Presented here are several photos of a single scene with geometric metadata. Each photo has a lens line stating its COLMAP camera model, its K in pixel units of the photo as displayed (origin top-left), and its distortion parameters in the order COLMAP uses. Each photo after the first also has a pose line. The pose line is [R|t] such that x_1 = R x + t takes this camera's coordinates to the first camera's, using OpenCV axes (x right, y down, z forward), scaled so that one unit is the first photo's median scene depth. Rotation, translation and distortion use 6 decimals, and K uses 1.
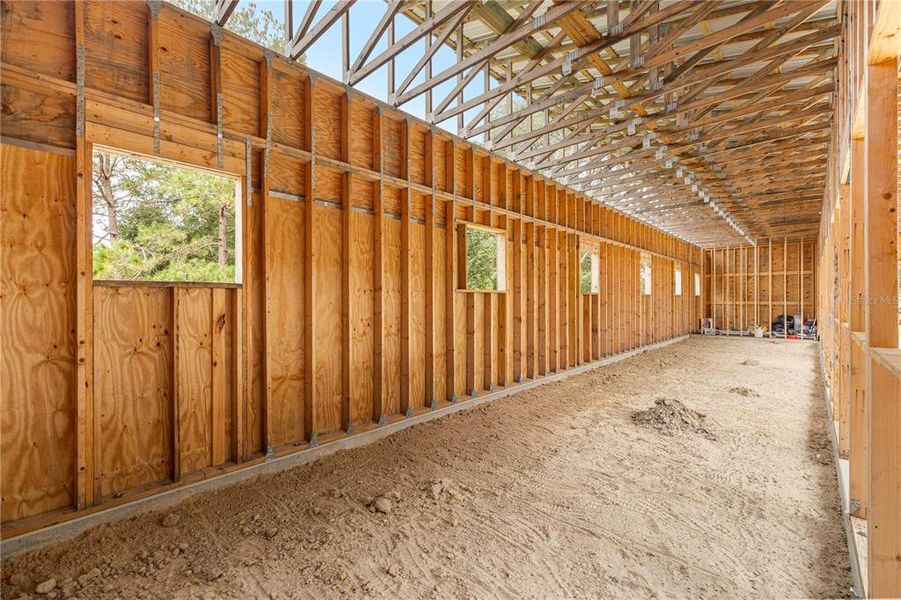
lens RADIAL K [[379.7, 0, 446.6], [0, 379.7, 303.8], [0, 0, 1]] dist [0.001167, 0.000048]
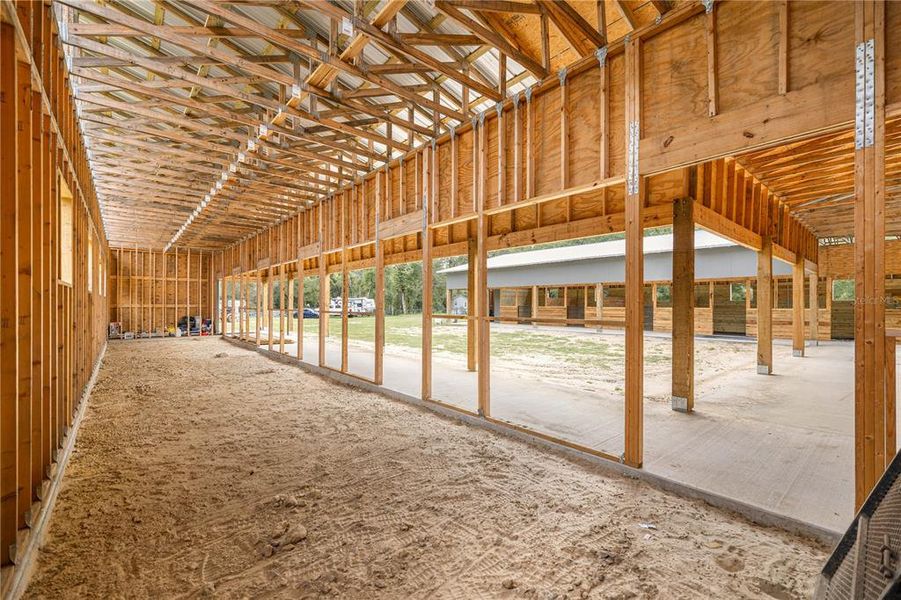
lens RADIAL K [[379.7, 0, 446.6], [0, 379.7, 303.8], [0, 0, 1]] dist [0.001167, 0.000048]
pose [[0.104491, 0.006210, 0.994506, -0.183298], [0.005184, 0.999964, -0.006789, 0.003768], [-0.994512, 0.005865, 0.104455, 0.106477]]
